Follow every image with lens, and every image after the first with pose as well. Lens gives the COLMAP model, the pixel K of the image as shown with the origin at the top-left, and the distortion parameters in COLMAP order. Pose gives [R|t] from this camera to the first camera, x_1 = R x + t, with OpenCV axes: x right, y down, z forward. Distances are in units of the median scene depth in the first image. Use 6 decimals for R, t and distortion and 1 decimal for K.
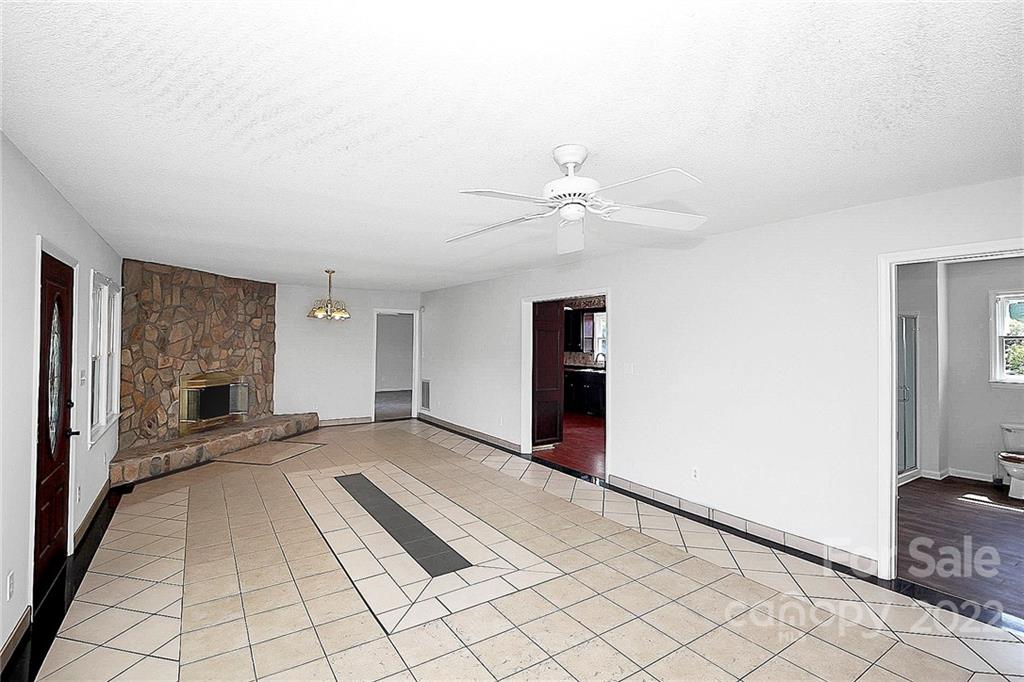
lens RADIAL K [[492.0, 0, 529.9], [0, 492.0, 333.8], [0, 0, 1]] dist [0.004948, -0.002892]
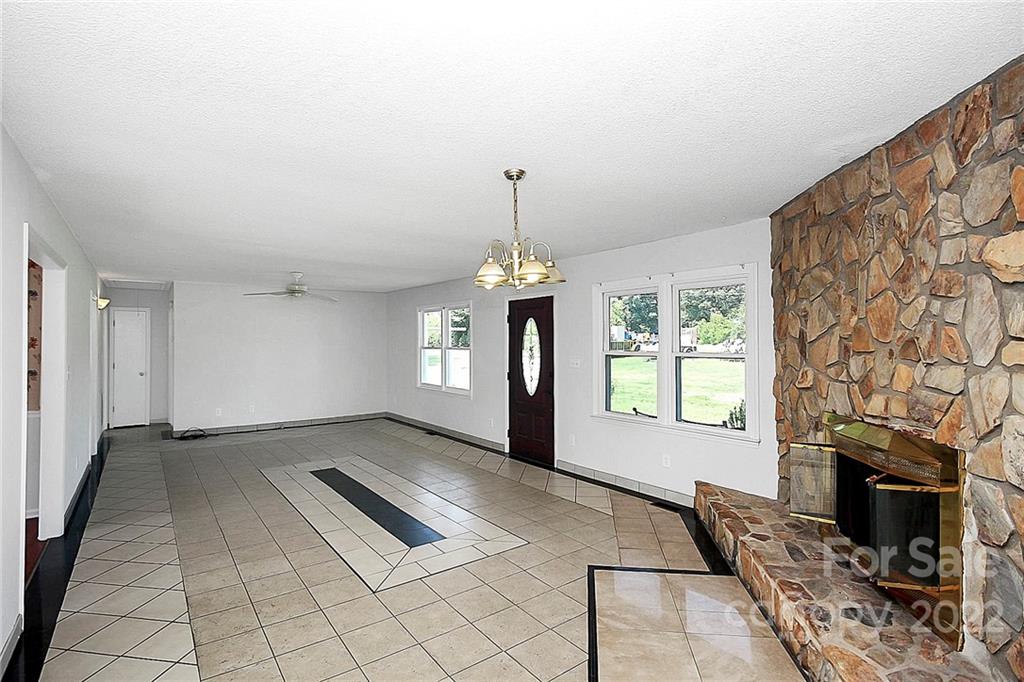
lens RADIAL K [[492.0, 0, 523.6], [0, 492.0, 324.6], [0, 0, 1]] dist [0.004948, -0.002892]
pose [[-0.998507, 0.003275, -0.054520, -0.393870], [0.005677, 0.999017, -0.043961, 0.021240], [0.054322, -0.044205, -0.997544, 1.449285]]
